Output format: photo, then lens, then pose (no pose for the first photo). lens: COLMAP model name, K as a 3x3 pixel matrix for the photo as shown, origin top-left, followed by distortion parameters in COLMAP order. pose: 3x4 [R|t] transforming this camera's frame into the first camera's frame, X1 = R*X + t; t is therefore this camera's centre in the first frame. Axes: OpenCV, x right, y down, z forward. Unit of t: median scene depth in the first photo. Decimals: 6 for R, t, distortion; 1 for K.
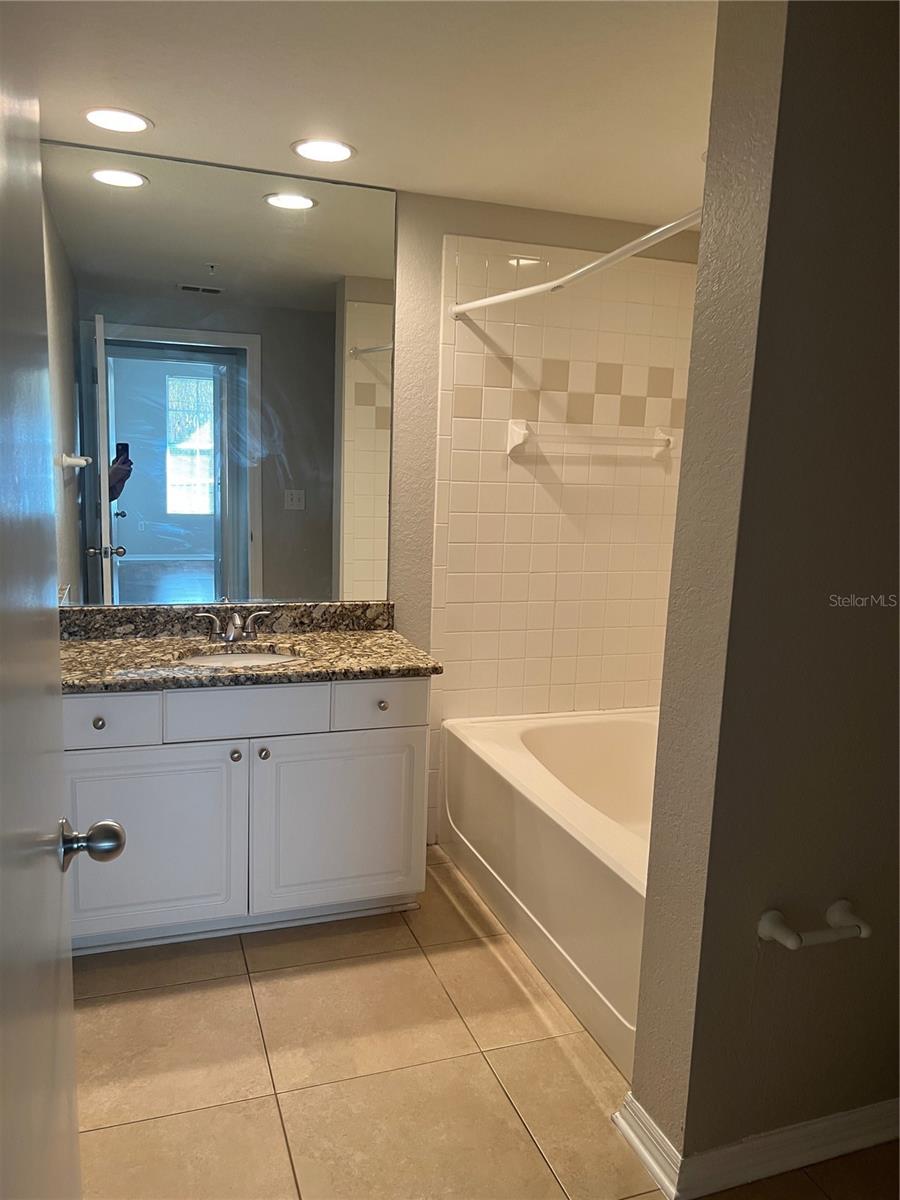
lens RADIAL K [[899.8, 0, 448.0], [0, 899.8, 602.7], [0, 0, 1]] dist [0.051791, -0.050968]
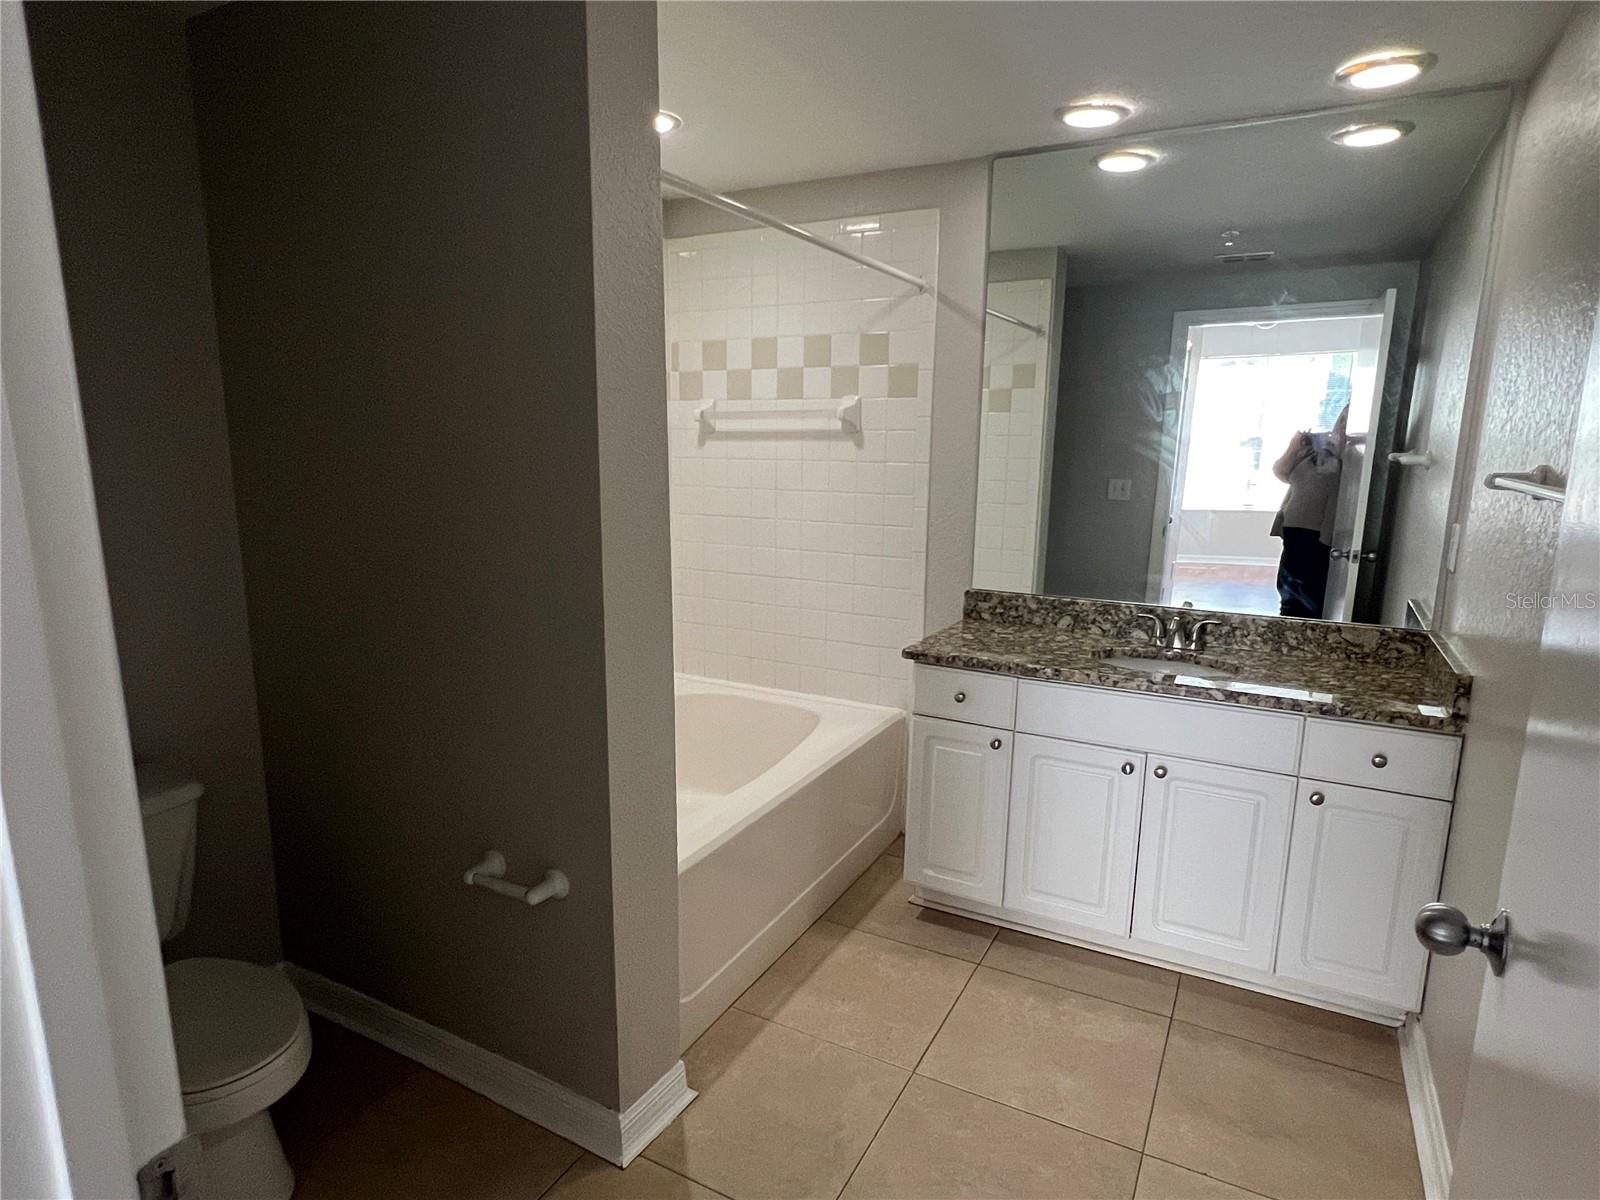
lens RADIAL K [[944.0, 0, 790.1], [0, 944.0, 604.4], [0, 0, 1]] dist [-0.002308, -0.000999]
pose [[0.661934, 0.107967, -0.741745, 0.931791], [-0.108506, 0.992951, 0.047701, -0.023037], [0.741666, 0.048909, 0.668983, 0.312858]]
